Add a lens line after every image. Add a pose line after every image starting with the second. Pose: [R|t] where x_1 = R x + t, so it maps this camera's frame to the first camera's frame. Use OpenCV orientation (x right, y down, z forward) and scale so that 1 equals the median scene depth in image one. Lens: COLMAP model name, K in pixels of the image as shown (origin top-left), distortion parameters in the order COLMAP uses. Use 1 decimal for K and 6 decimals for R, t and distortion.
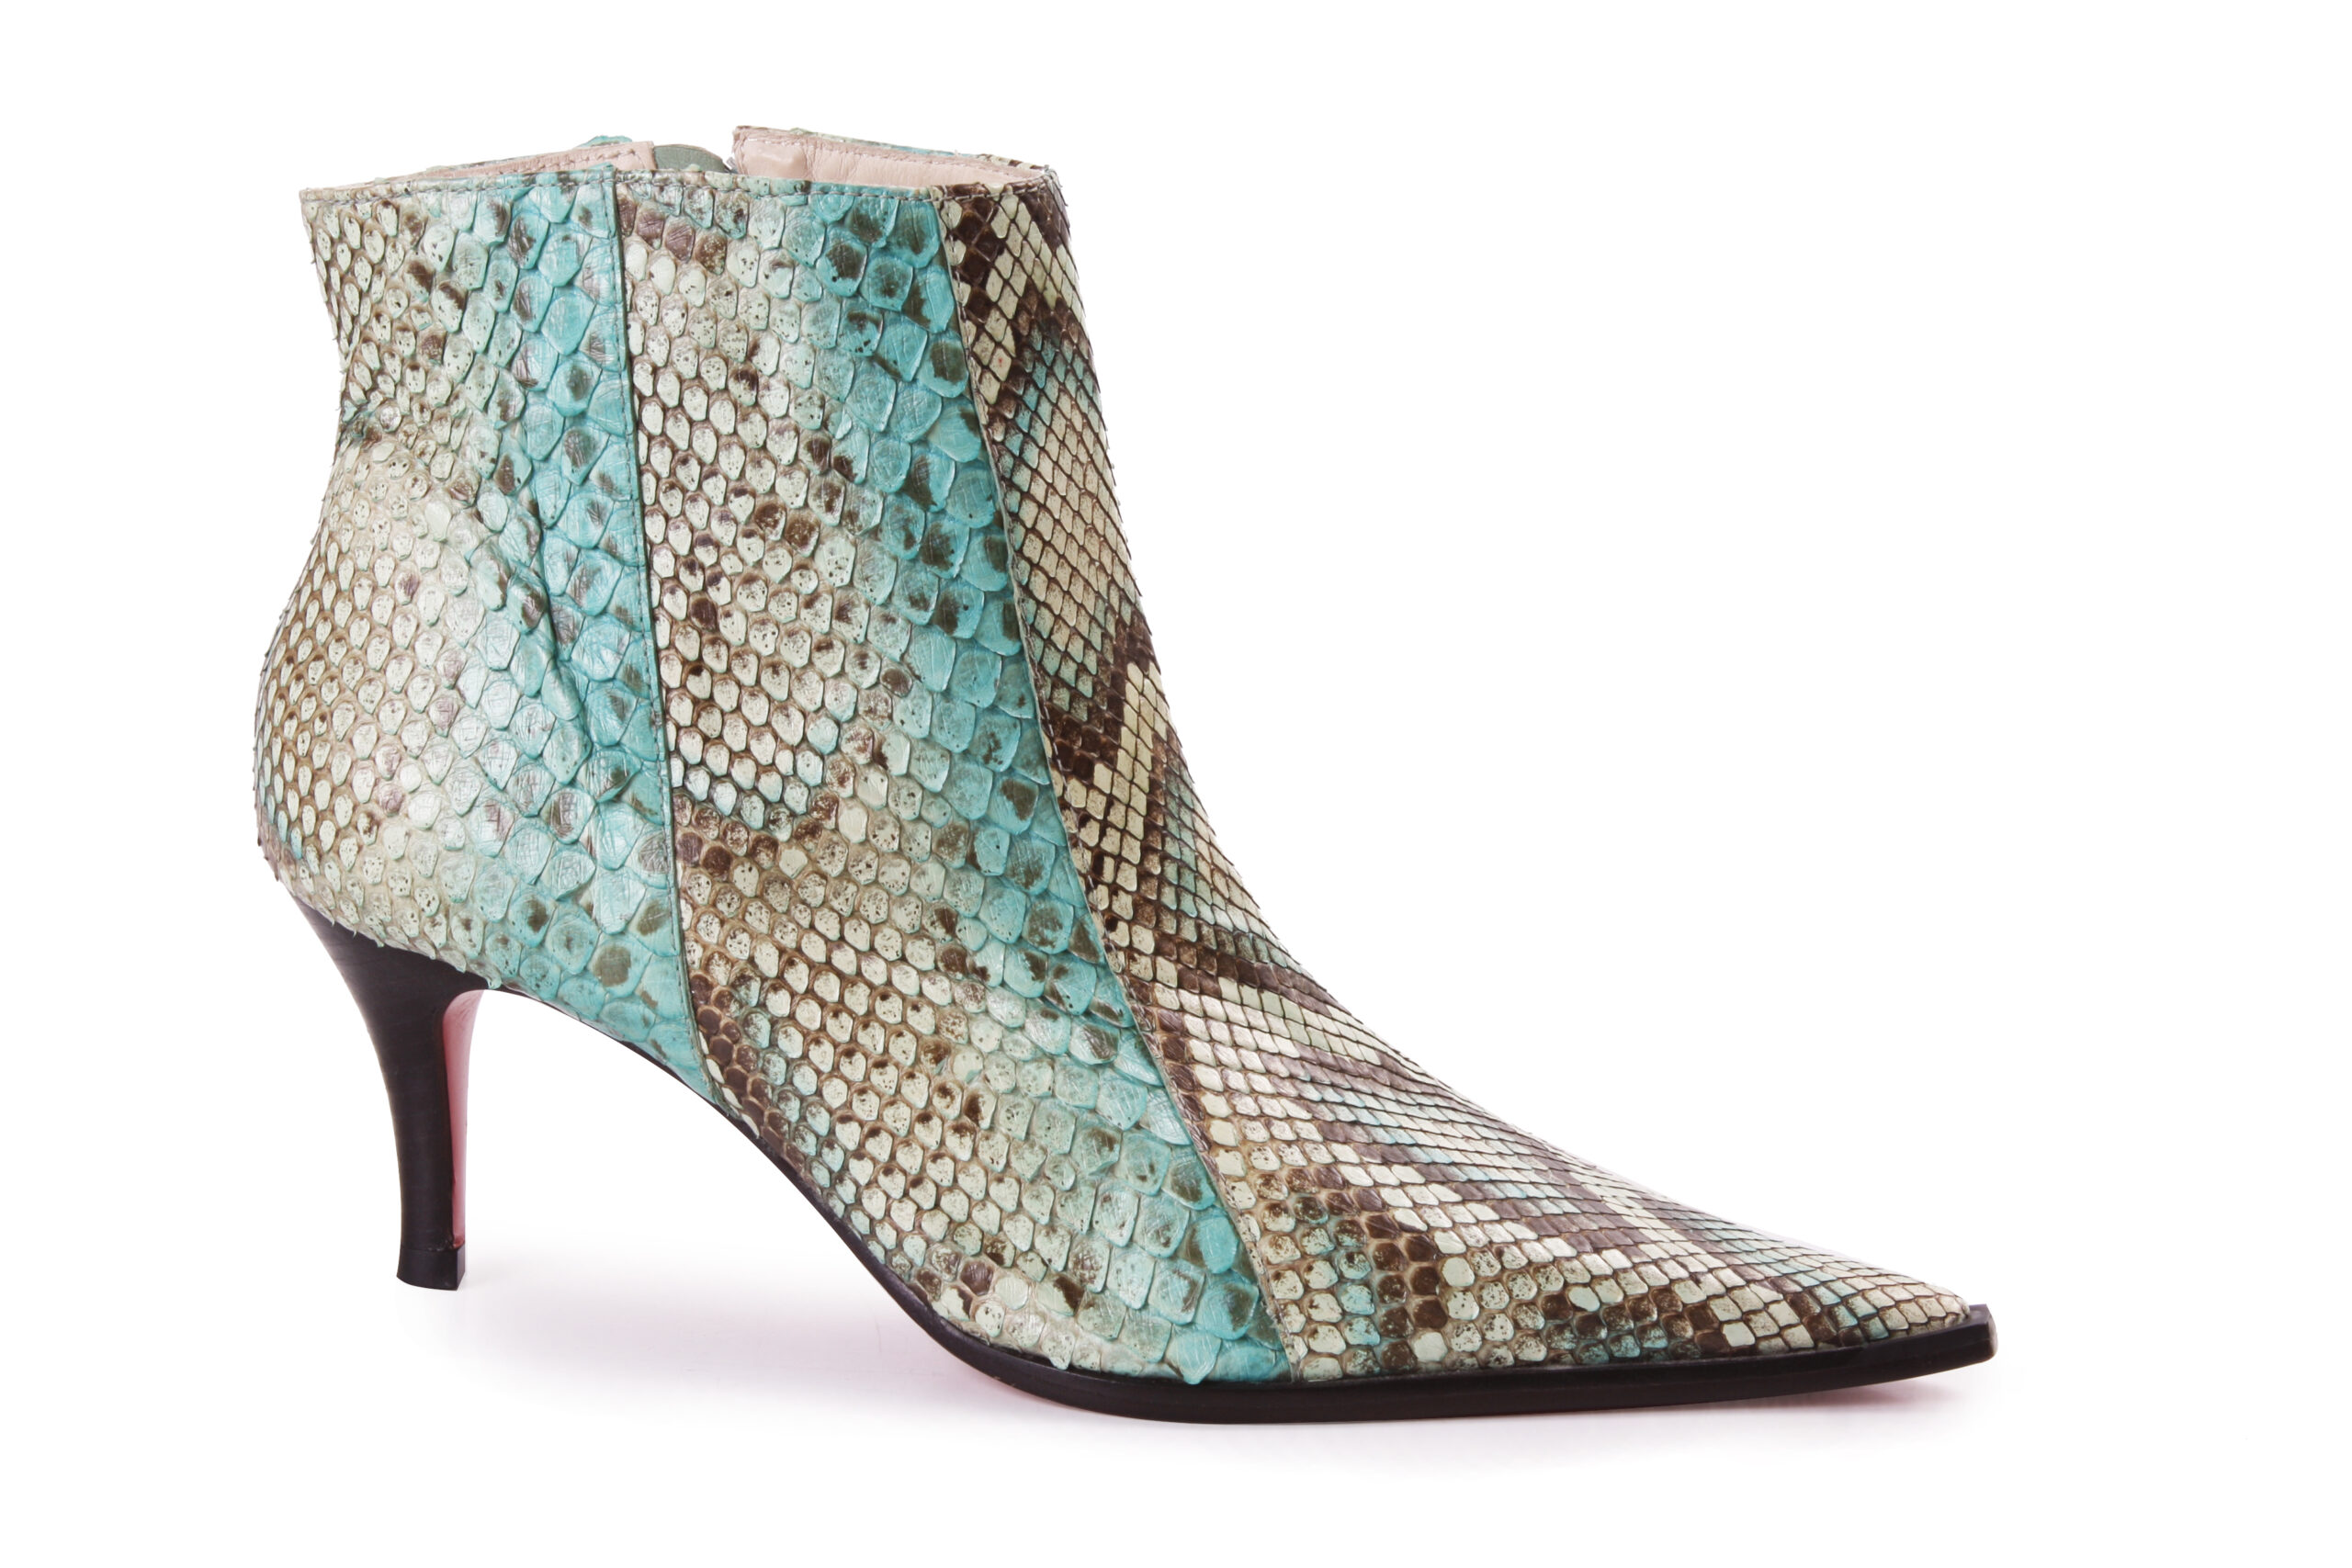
lens RADIAL K [[6395.0, 0, 1180.4], [0, 6395.0, 782.1], [0, 0, 1]] dist [0.549872, 0.000000]
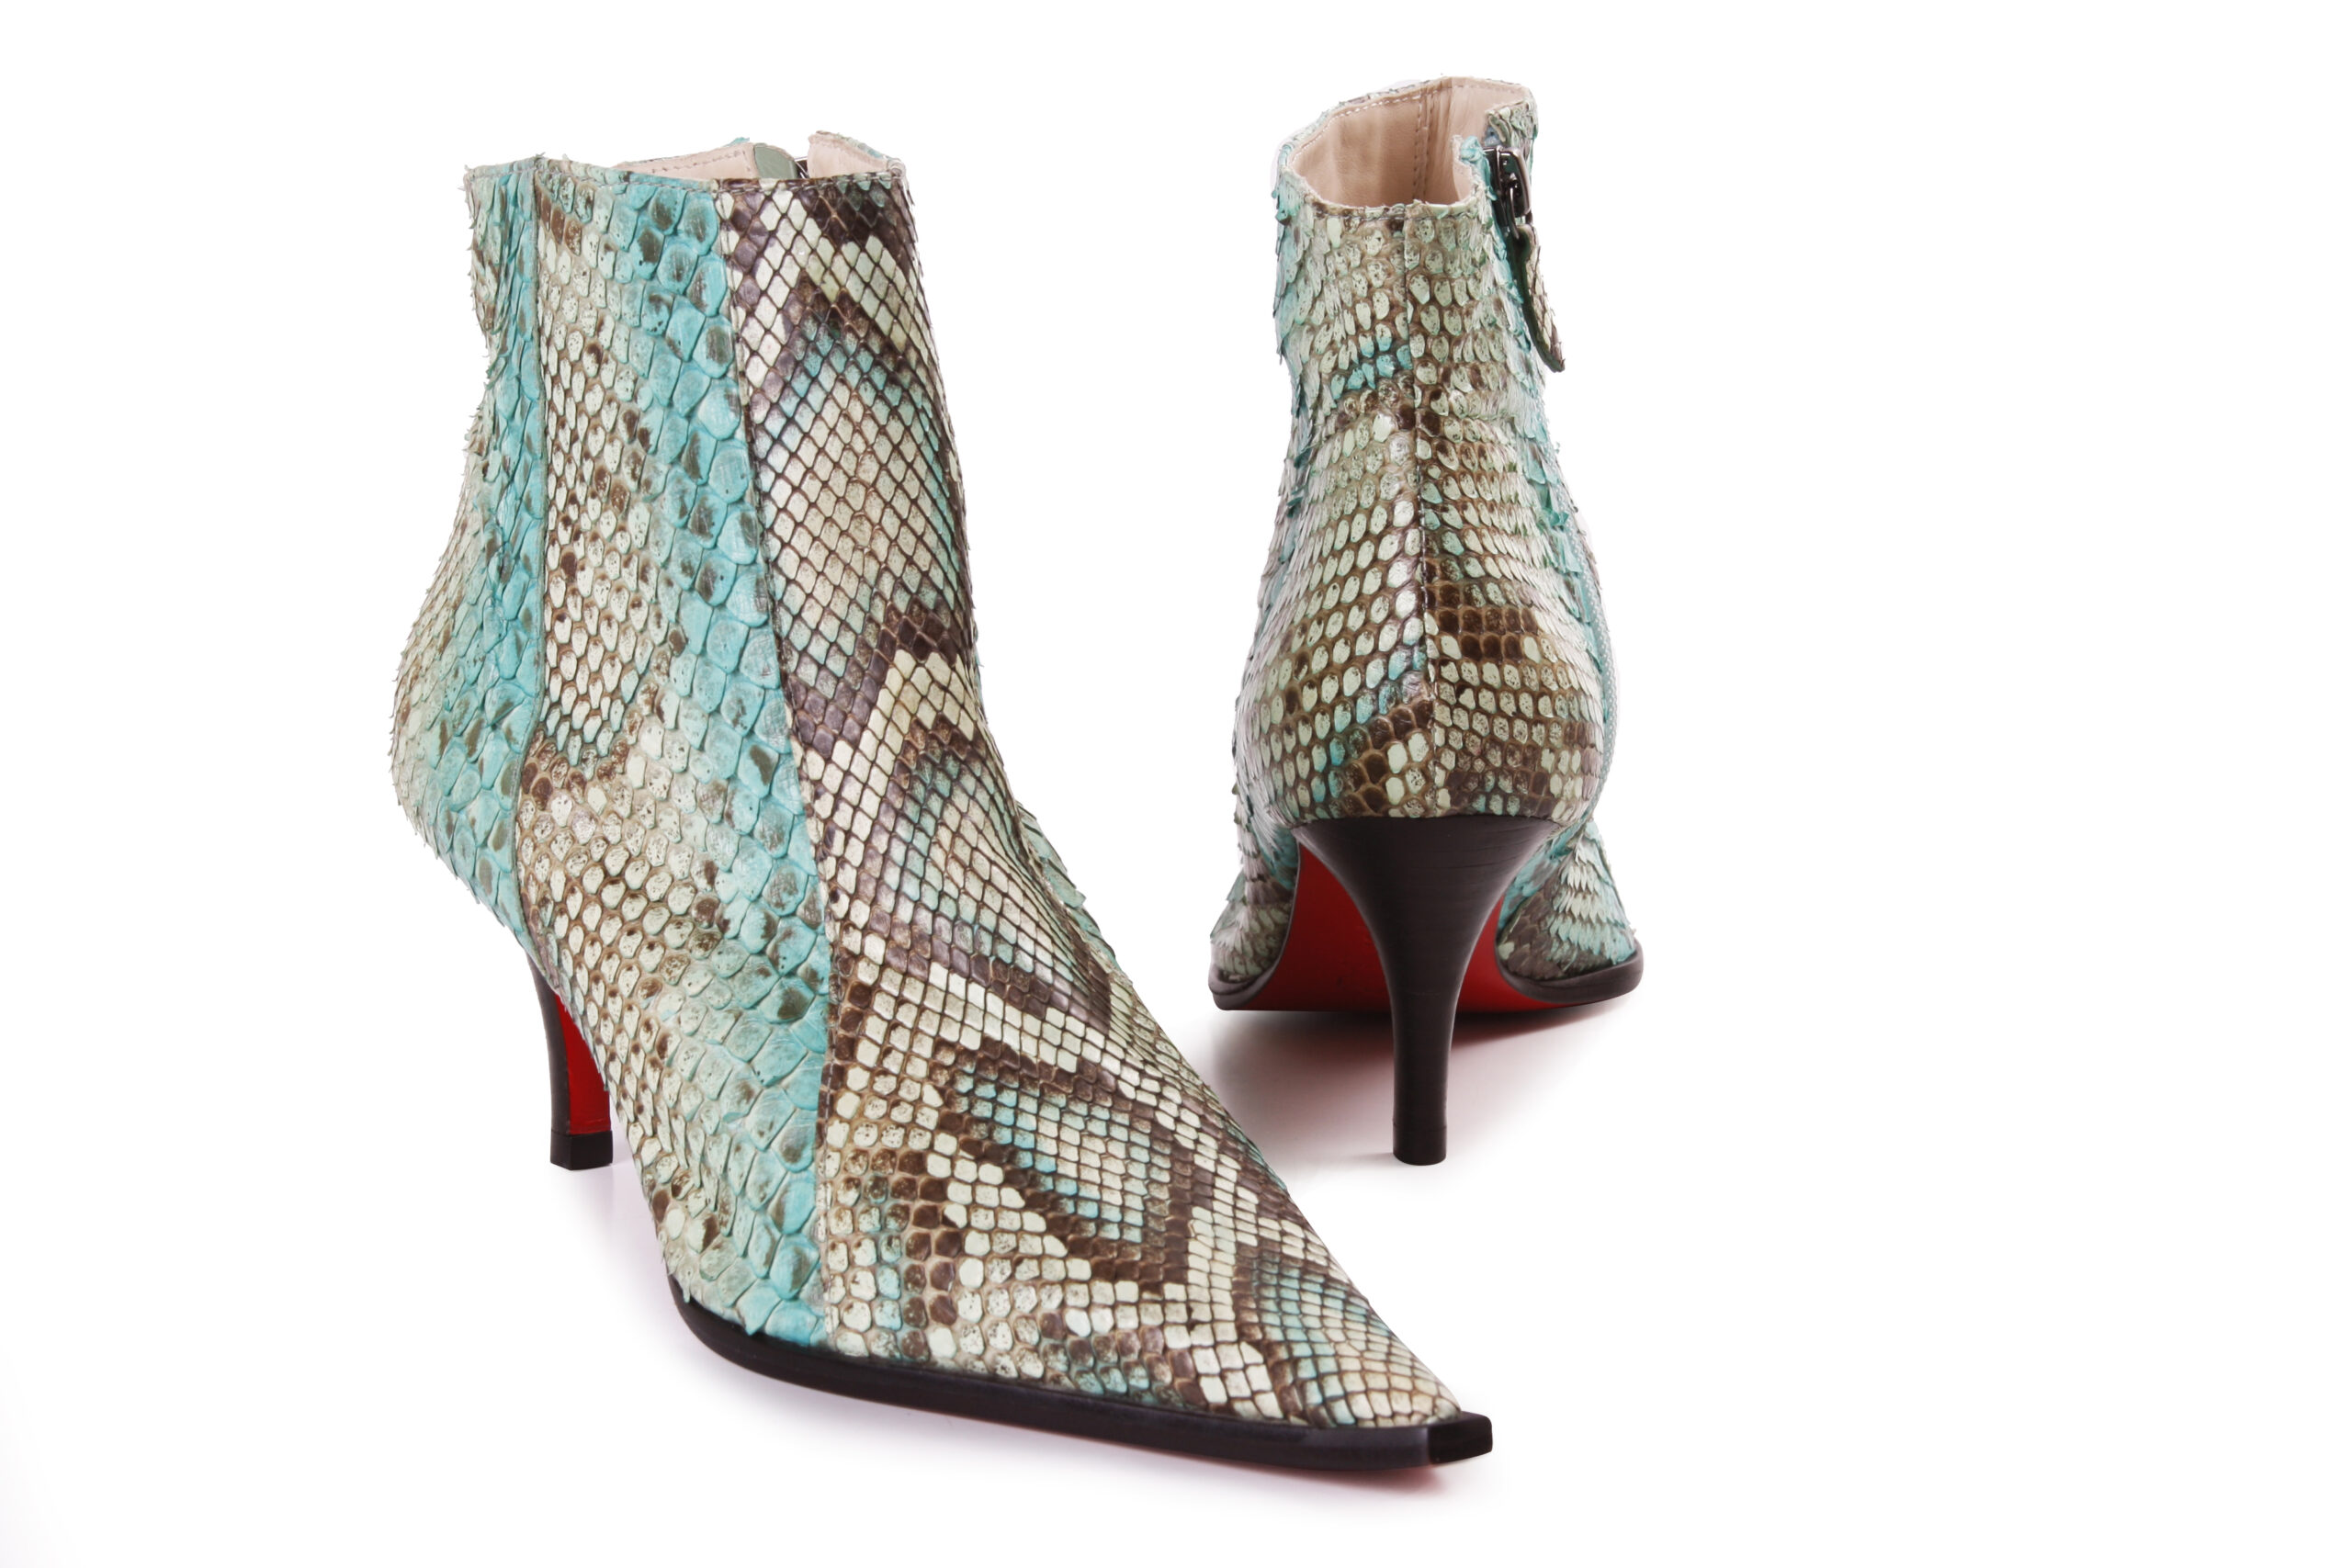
lens RADIAL K [[6395.0, 0, 1177.6], [0, 6395.0, 785.0], [0, 0, 1]] dist [0.549872, 0.000000]
pose [[0.610163, 0.087114, -0.787472, 0.847165], [-0.120361, 0.992592, 0.016546, -0.019576], [0.783080, 0.084685, 0.616128, 0.404620]]
